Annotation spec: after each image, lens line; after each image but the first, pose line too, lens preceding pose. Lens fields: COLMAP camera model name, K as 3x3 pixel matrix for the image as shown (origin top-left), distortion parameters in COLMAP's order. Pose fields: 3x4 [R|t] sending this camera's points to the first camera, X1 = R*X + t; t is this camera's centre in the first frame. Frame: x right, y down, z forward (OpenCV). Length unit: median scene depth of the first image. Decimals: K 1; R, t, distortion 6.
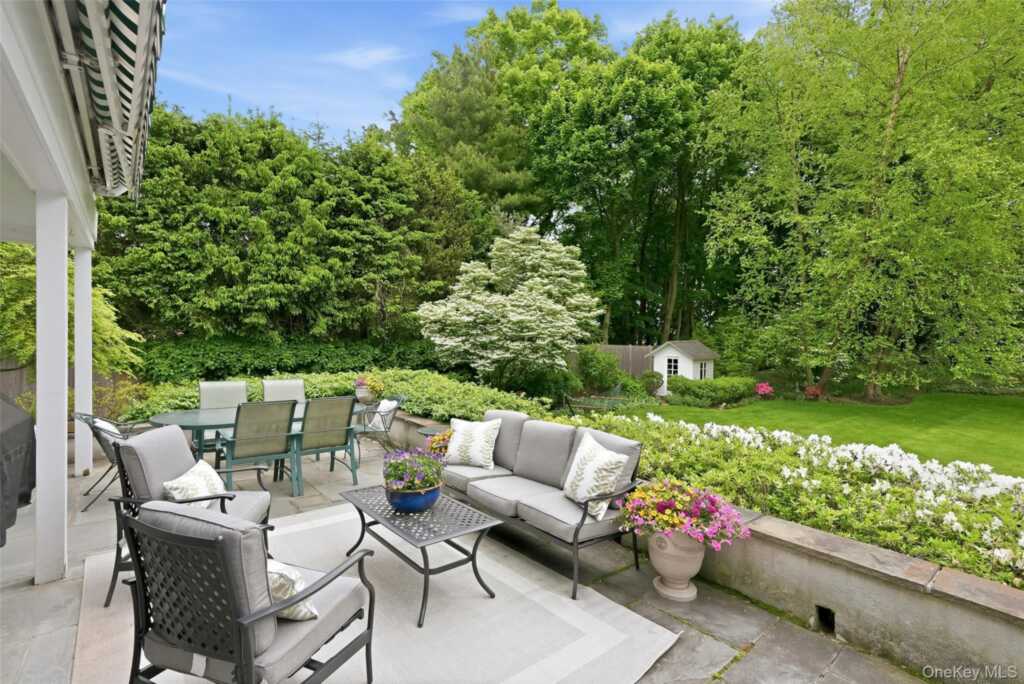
lens RADIAL K [[476.2, 0, 507.4], [0, 476.2, 338.5], [0, 0, 1]] dist [-0.003304, 0.001111]
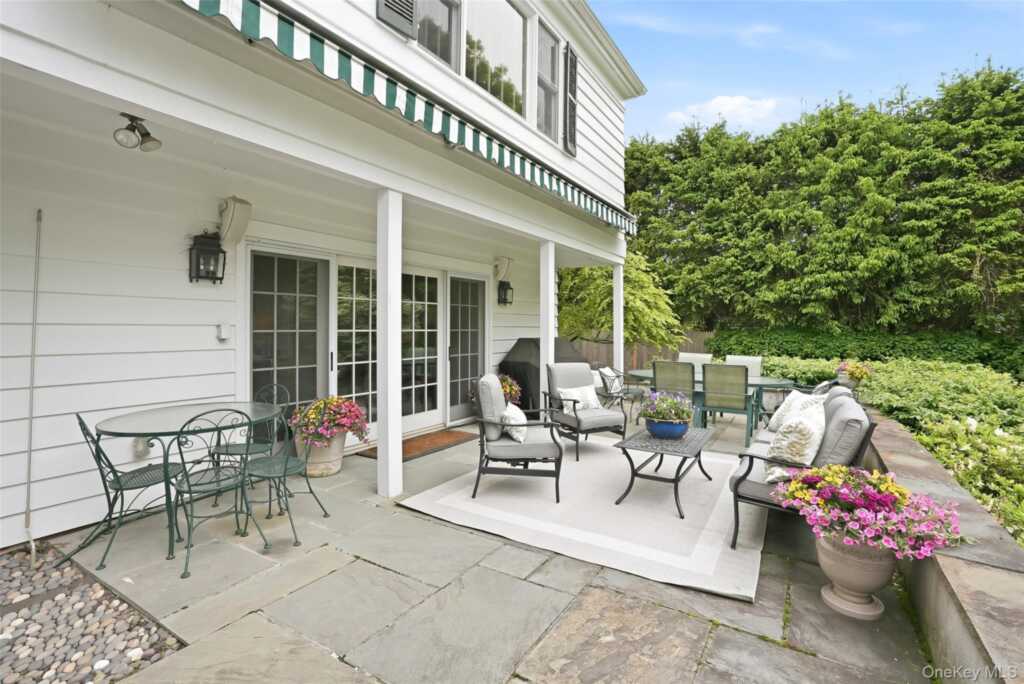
lens RADIAL K [[476.2, 0, 514.0], [0, 476.2, 331.8], [0, 0, 1]] dist [-0.003304, 0.001111]
pose [[0.353335, 0.004029, -0.935488, 0.190840], [-0.013027, 0.999915, -0.000614, 0.015927], [0.935406, 0.012403, 0.353357, 0.037325]]
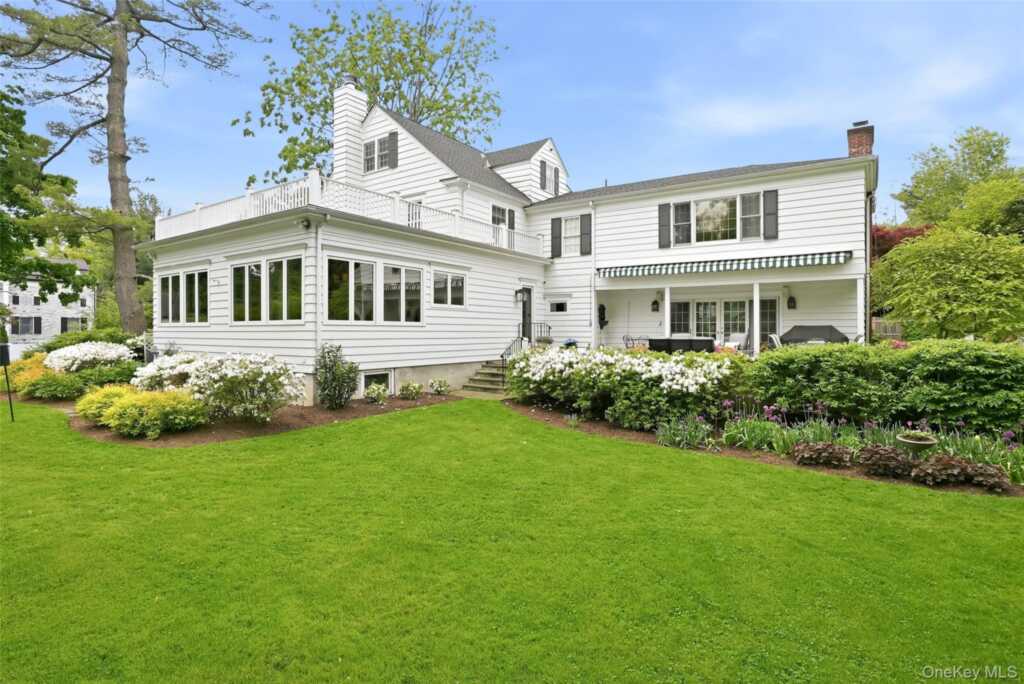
lens RADIAL K [[514.2, 0, 510.8], [0, 514.2, 338.8], [0, 0, 1]] dist [0.001335, 0.000386]
pose [[-0.956755, 0.002956, -0.290881, 0.640392], [-0.006649, 0.999465, 0.032028, 0.018069], [0.290820, 0.032577, -0.956223, 1.234898]]
